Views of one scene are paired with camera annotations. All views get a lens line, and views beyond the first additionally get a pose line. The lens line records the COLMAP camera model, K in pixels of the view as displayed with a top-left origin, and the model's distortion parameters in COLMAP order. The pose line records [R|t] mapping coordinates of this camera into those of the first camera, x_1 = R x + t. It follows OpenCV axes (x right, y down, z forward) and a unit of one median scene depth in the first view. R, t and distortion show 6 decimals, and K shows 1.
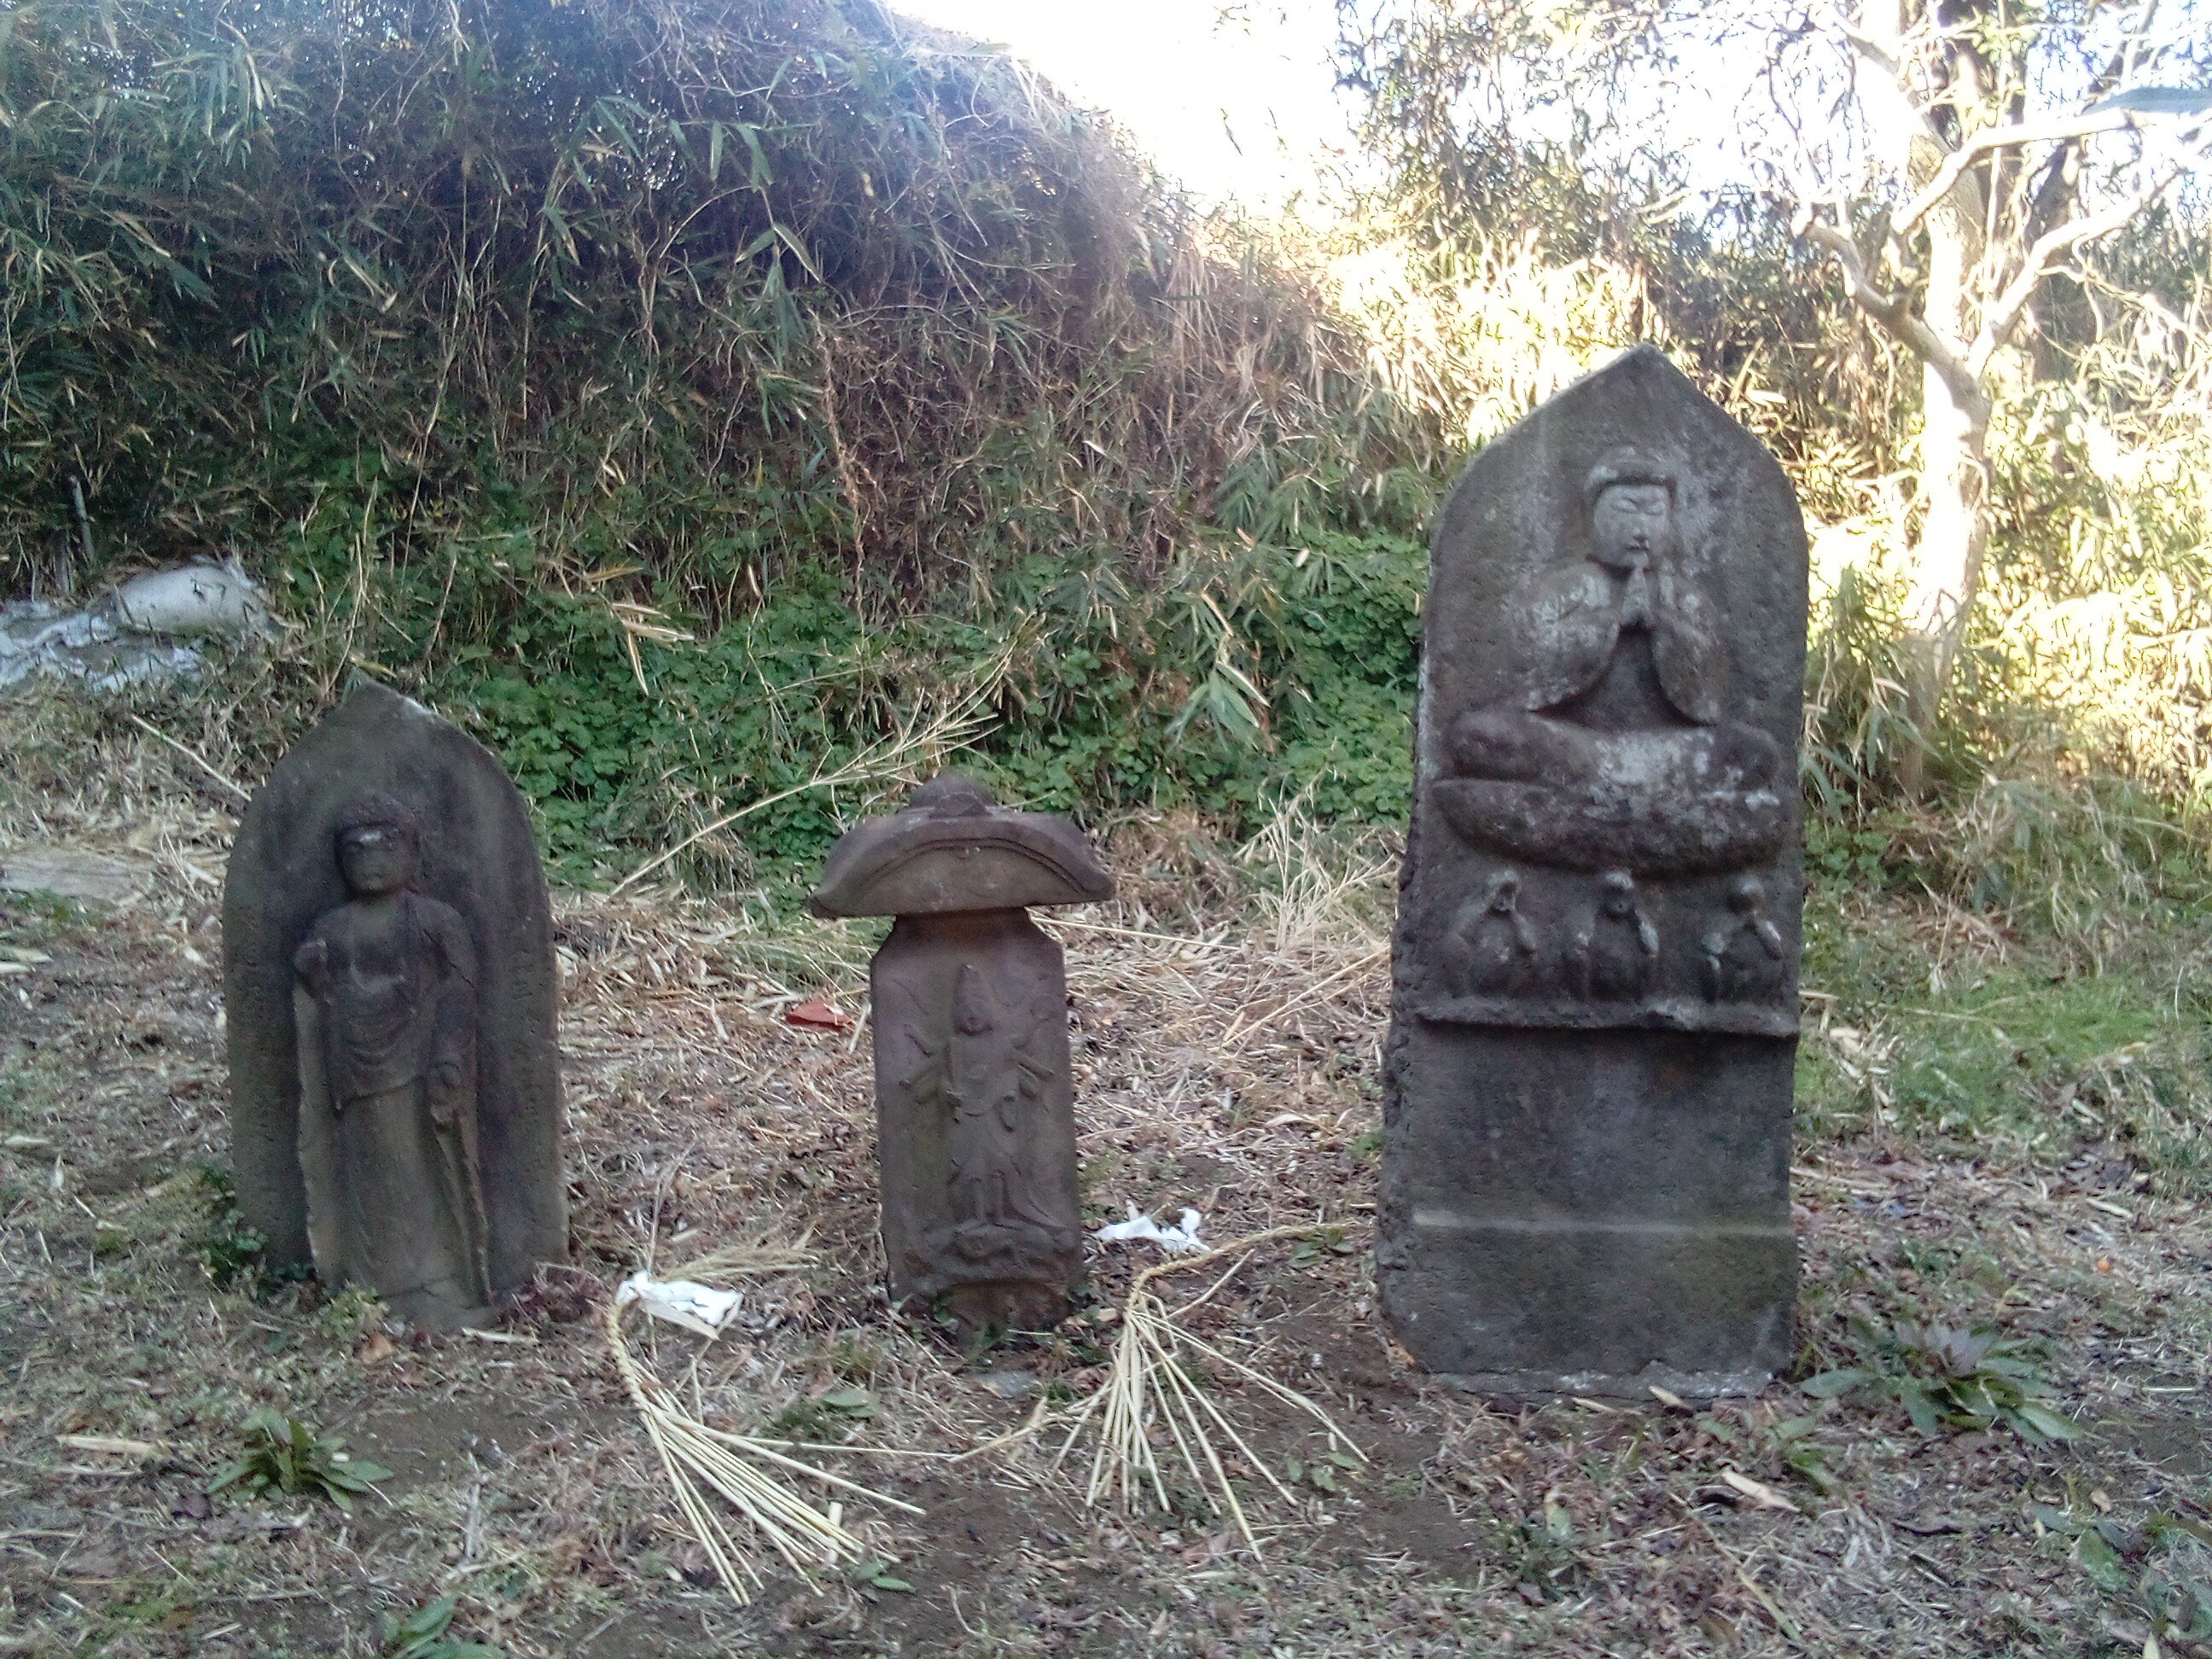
lens RADIAL K [[1819.4, 0, 1107.5], [0, 1819.4, 822.1], [0, 0, 1]] dist [0.056961, -0.083095]
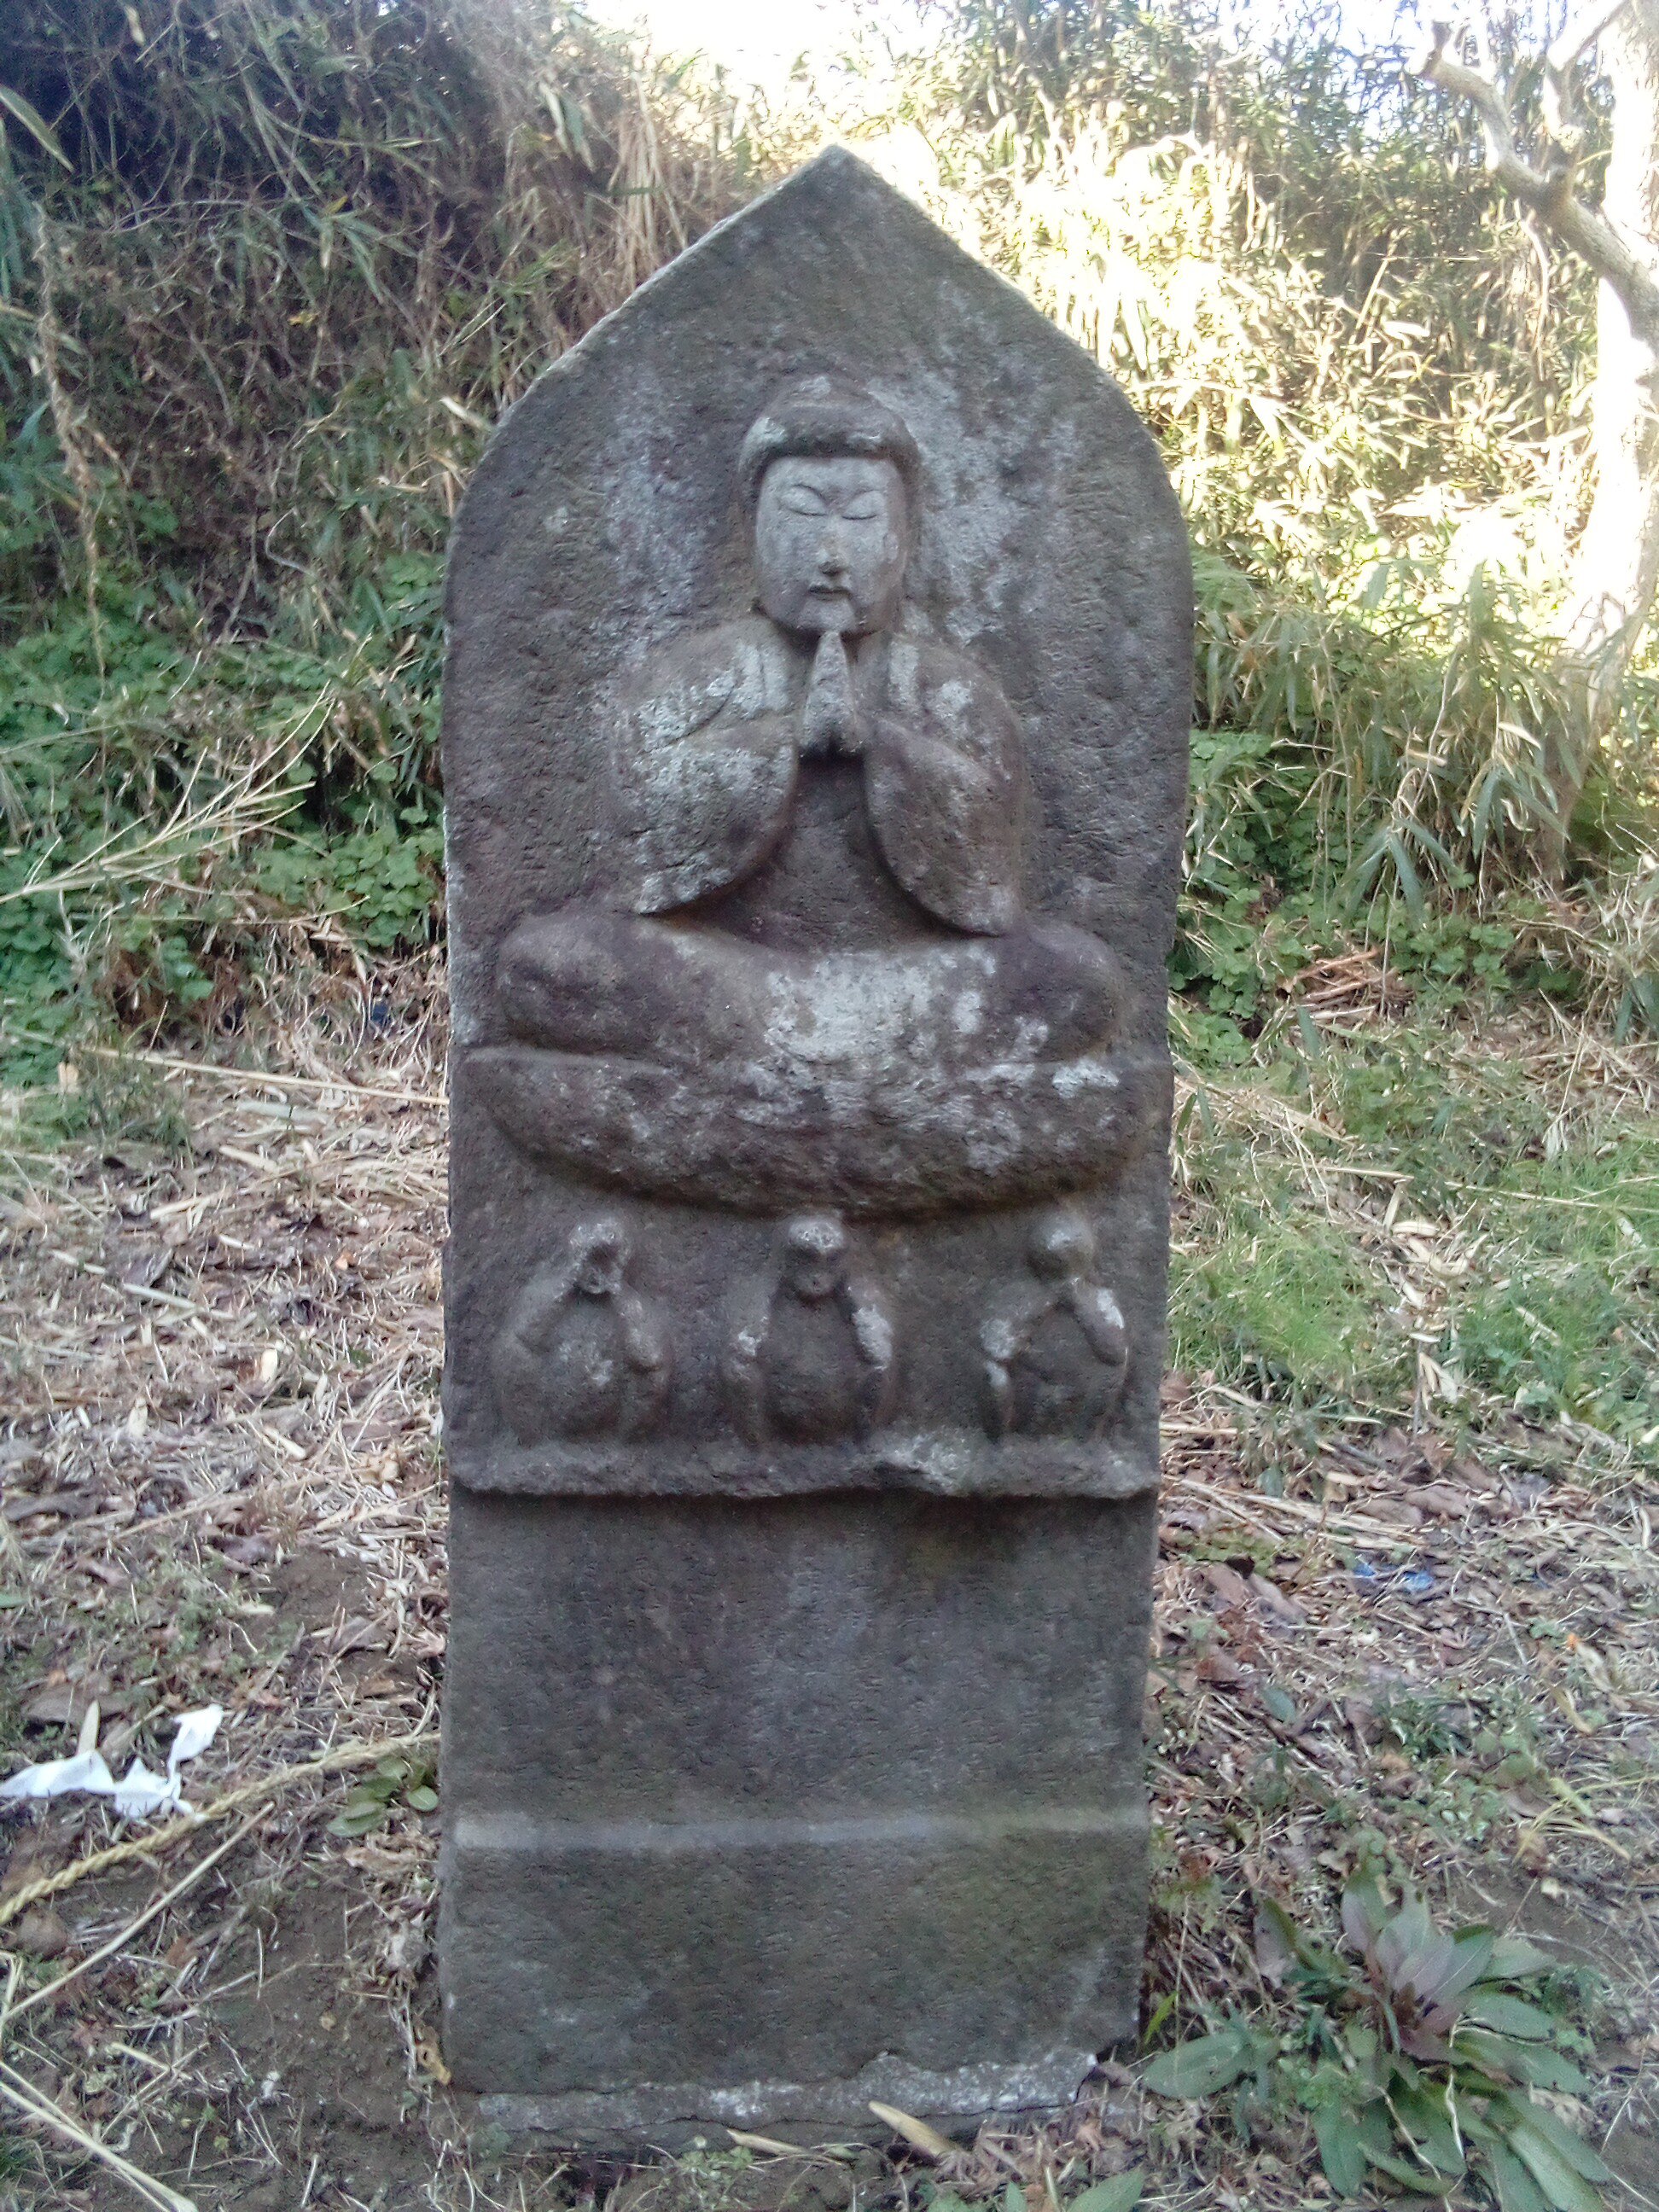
lens RADIAL K [[1819.4, 0, 840.3], [0, 1819.4, 1098.3], [0, 0, 1]] dist [0.056961, -0.083095]
pose [[0.999934, -0.010646, 0.004245, 0.218242], [0.009861, 0.987899, 0.154784, -0.068059], [-0.005842, -0.154732, 0.987939, 0.367593]]
